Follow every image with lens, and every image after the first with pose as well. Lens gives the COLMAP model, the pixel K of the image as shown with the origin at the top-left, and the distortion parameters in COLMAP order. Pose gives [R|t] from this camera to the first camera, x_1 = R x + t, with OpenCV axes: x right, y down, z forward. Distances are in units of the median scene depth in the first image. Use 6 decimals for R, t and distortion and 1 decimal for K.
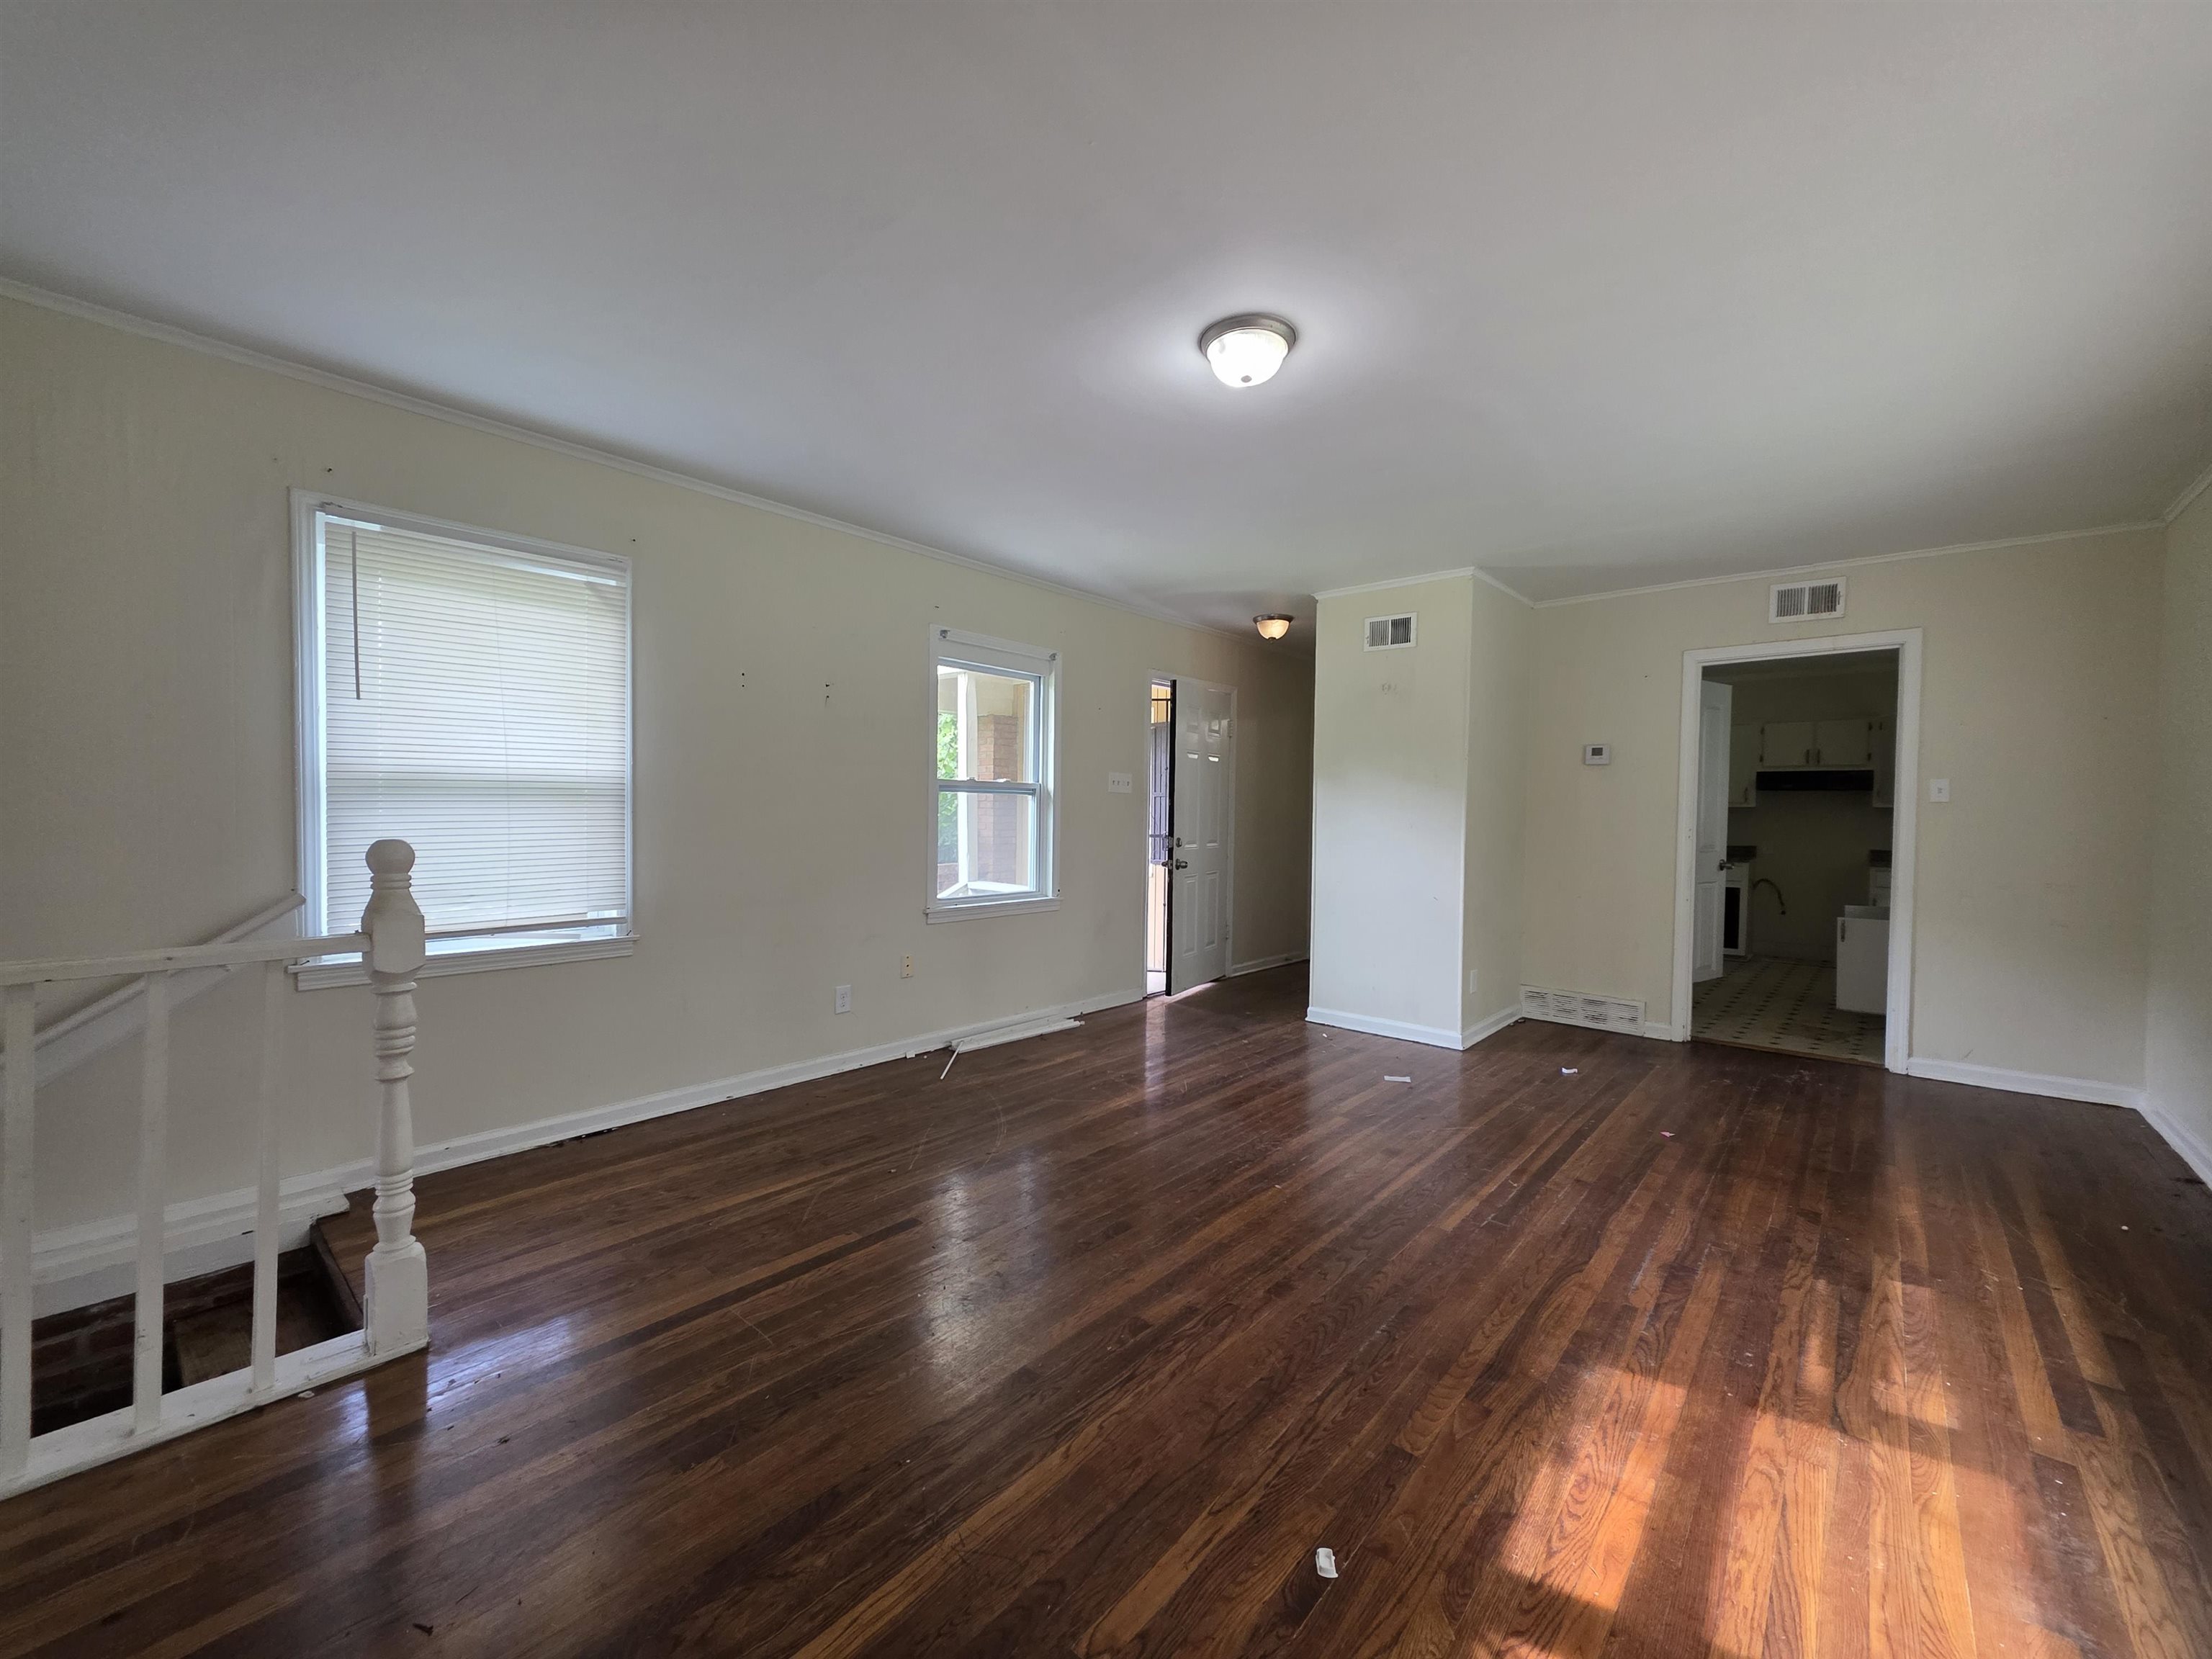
lens RADIAL K [[879.7, 0, 1111.7], [0, 879.7, 829.5], [0, 0, 1]] dist [0.000544, -0.000032]
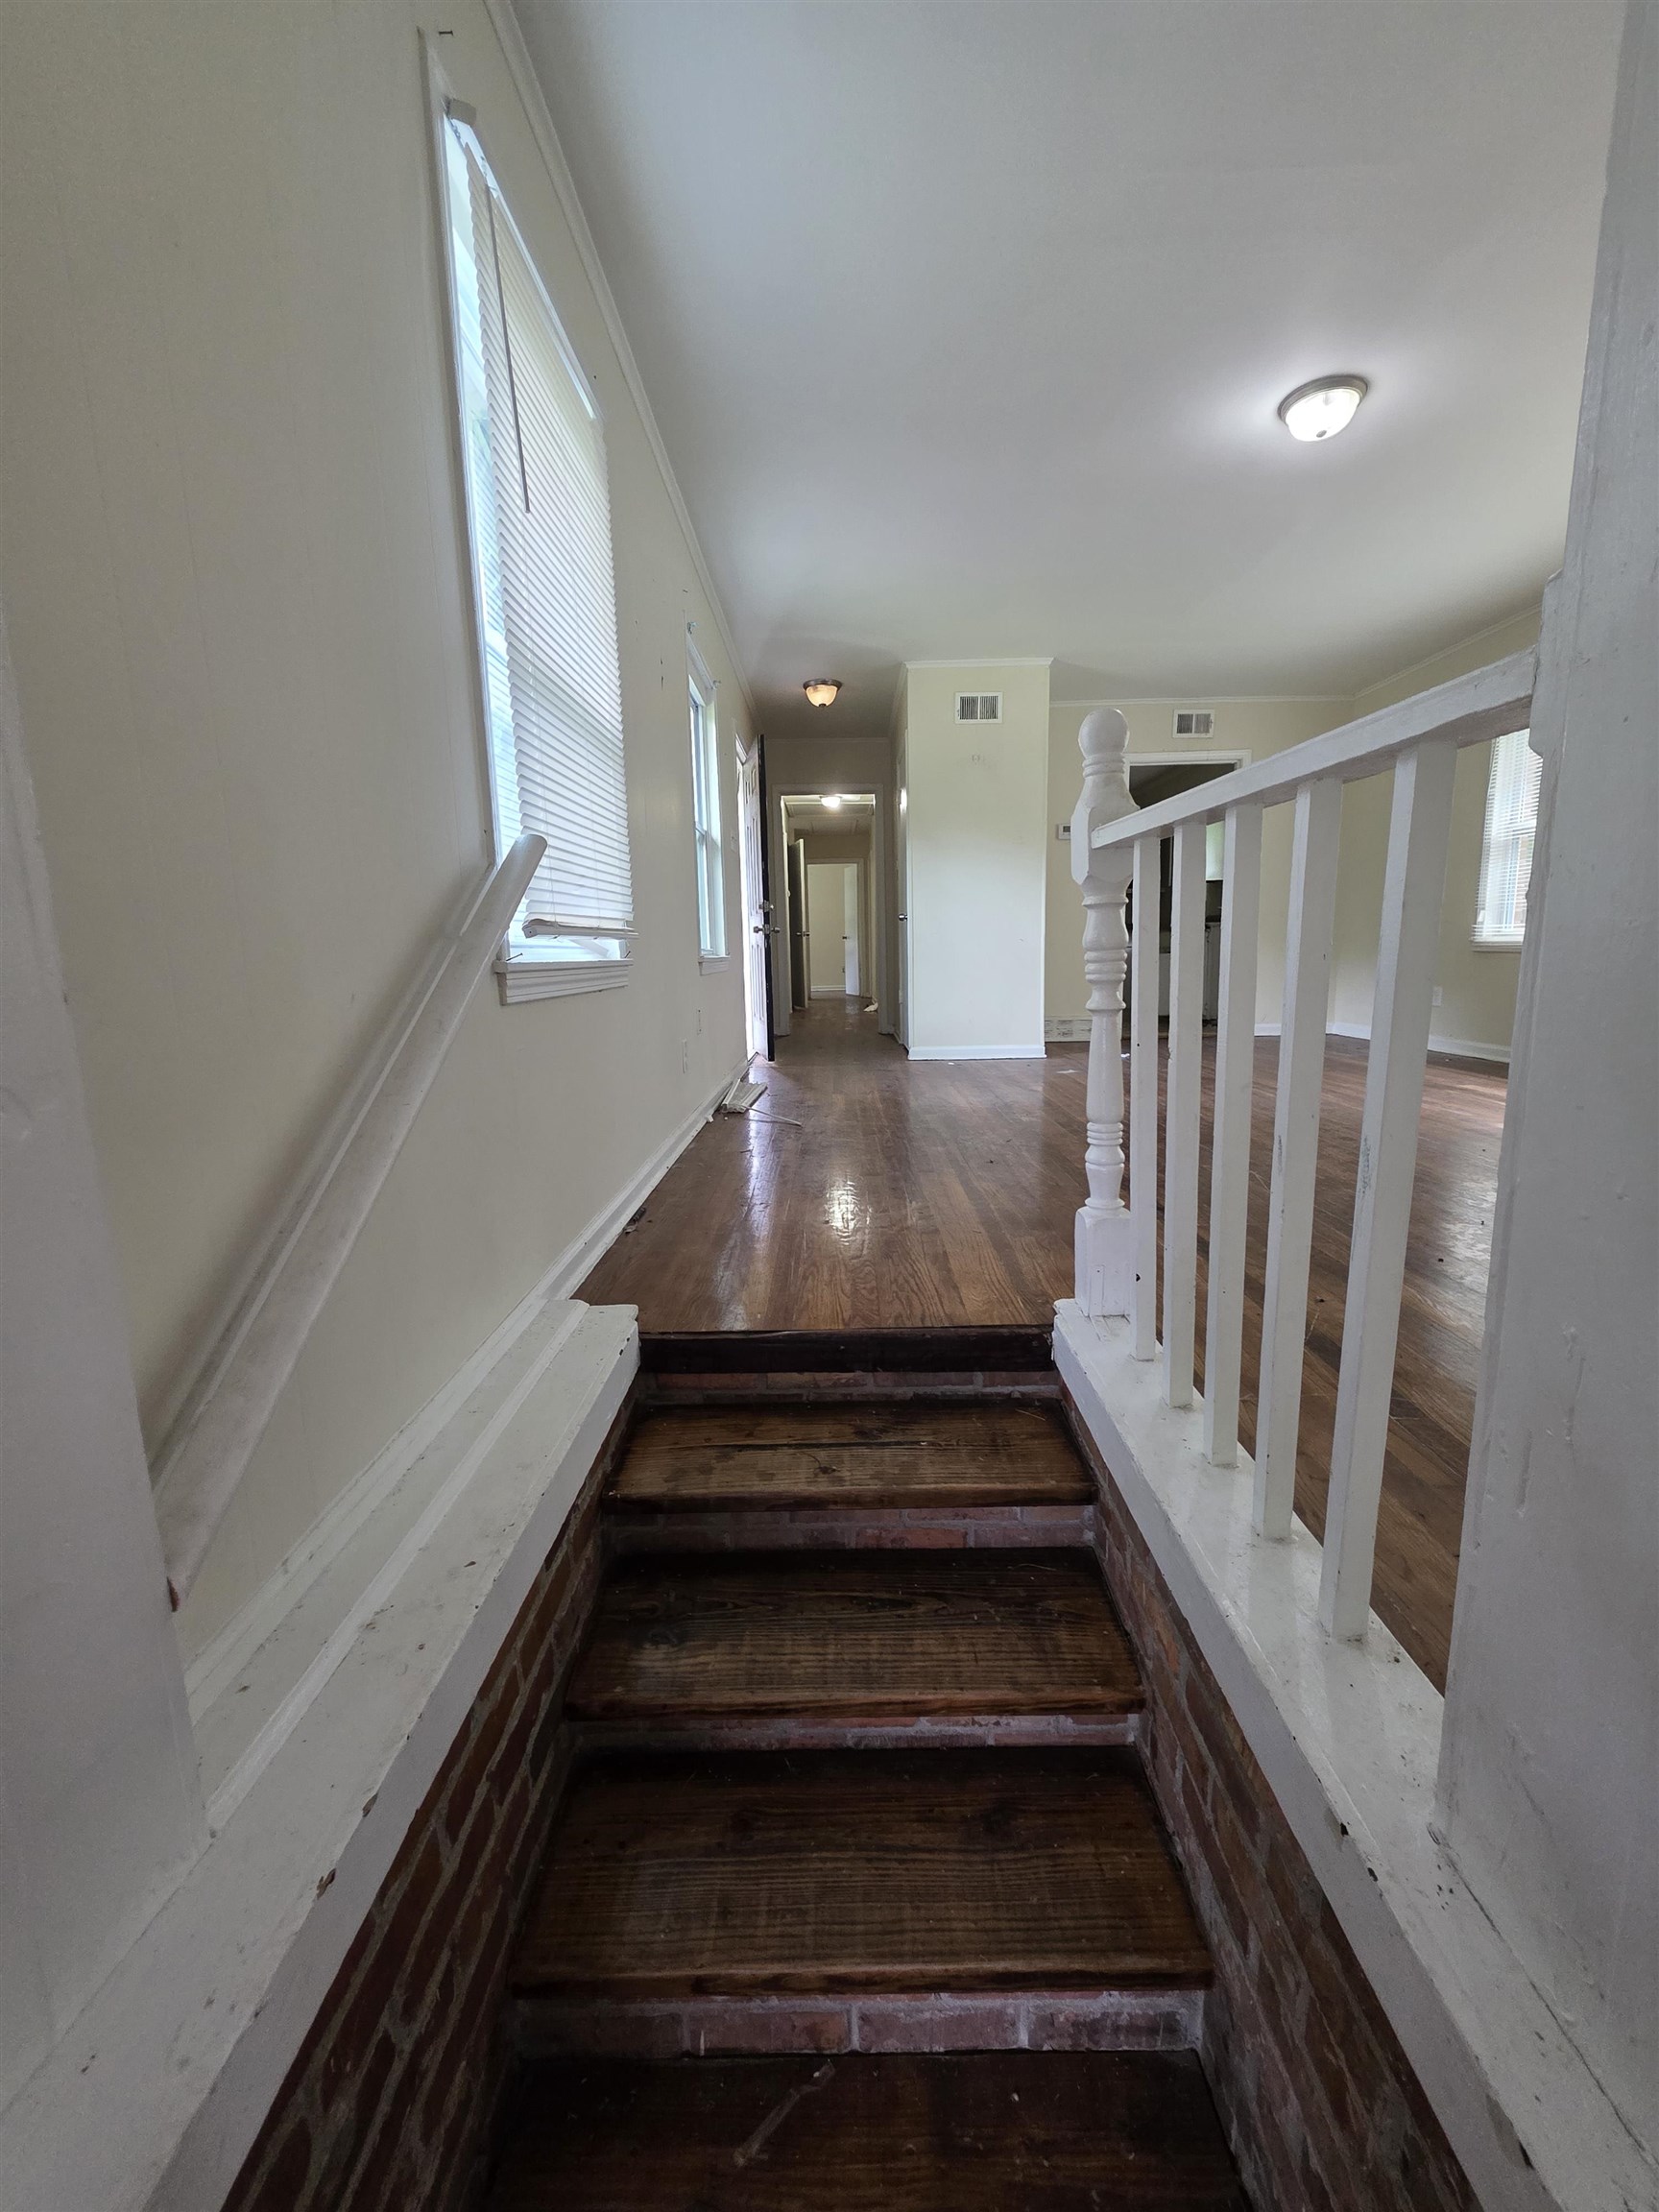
lens RADIAL K [[879.7, 0, 838.6], [0, 879.7, 1106.7], [0, 0, 1]] dist [0.000544, -0.000032]
pose [[0.760023, -0.142383, 0.634107, -0.618017], [0.045072, 0.984904, 0.167128, 0.086674], [-0.648331, -0.098441, 0.754968, 0.201552]]
